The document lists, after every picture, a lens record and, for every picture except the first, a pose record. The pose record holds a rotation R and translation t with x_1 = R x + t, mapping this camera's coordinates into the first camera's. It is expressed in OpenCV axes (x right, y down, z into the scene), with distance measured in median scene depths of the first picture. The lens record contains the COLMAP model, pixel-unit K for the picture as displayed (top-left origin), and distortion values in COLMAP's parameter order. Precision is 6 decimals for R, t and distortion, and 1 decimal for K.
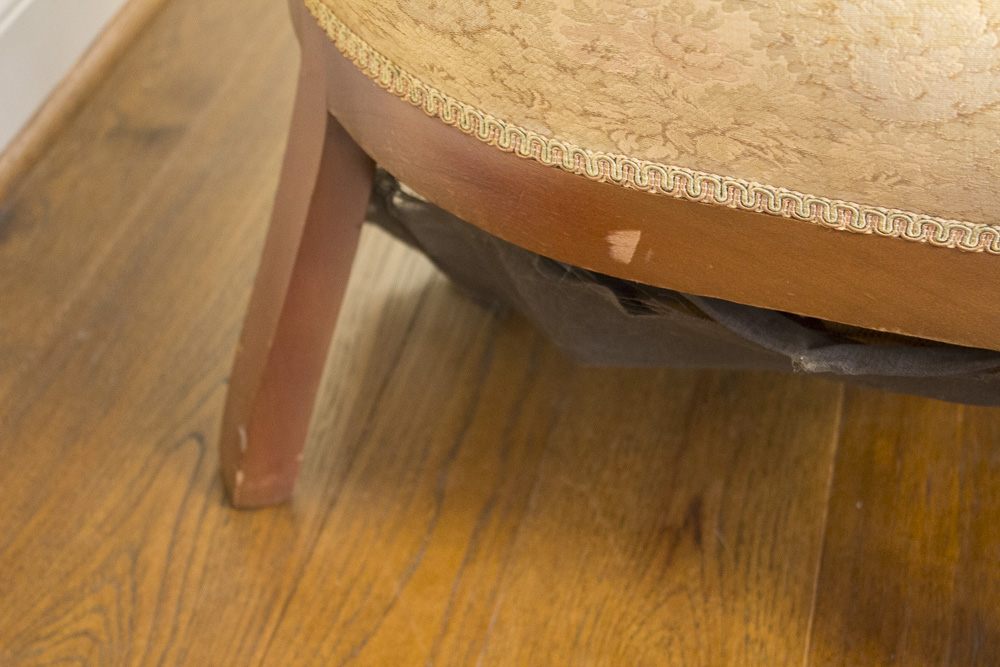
lens RADIAL K [[1746.7, 0, 500.0], [0, 1746.7, 333.5], [0, 0, 1]] dist [-0.013203, 0.055702]
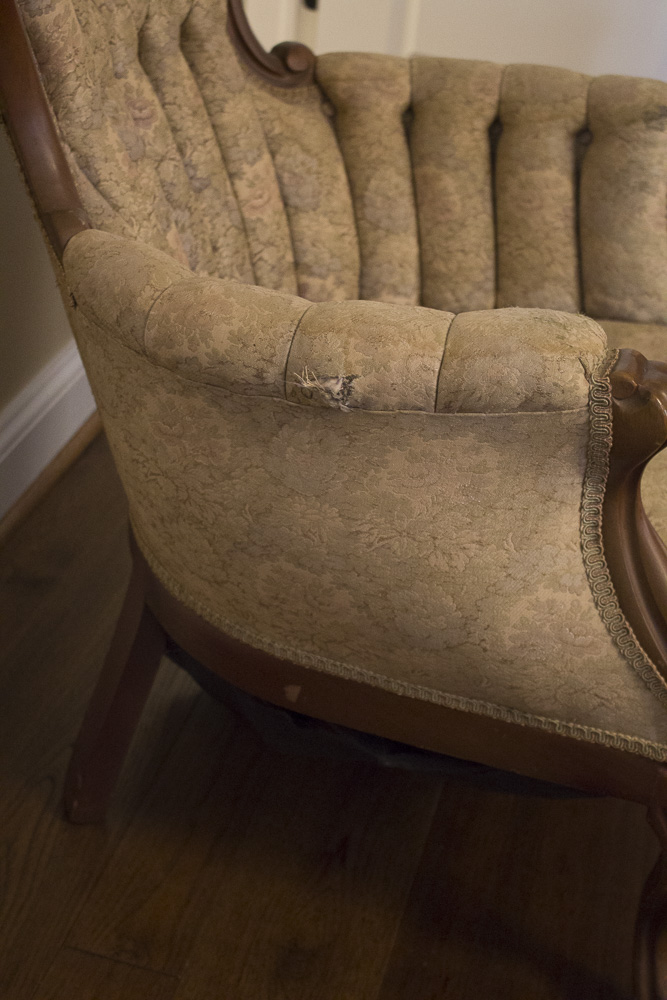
lens RADIAL K [[1544.1, 0, 333.5], [0, 1544.1, 500.0], [0, 0, 1]] dist [-0.027722, 0.000329]
pose [[0.997131, 0.073841, 0.016665, 0.073767], [-0.070977, 0.988531, -0.133296, -0.037947], [-0.026317, 0.131731, 0.990936, -0.718500]]
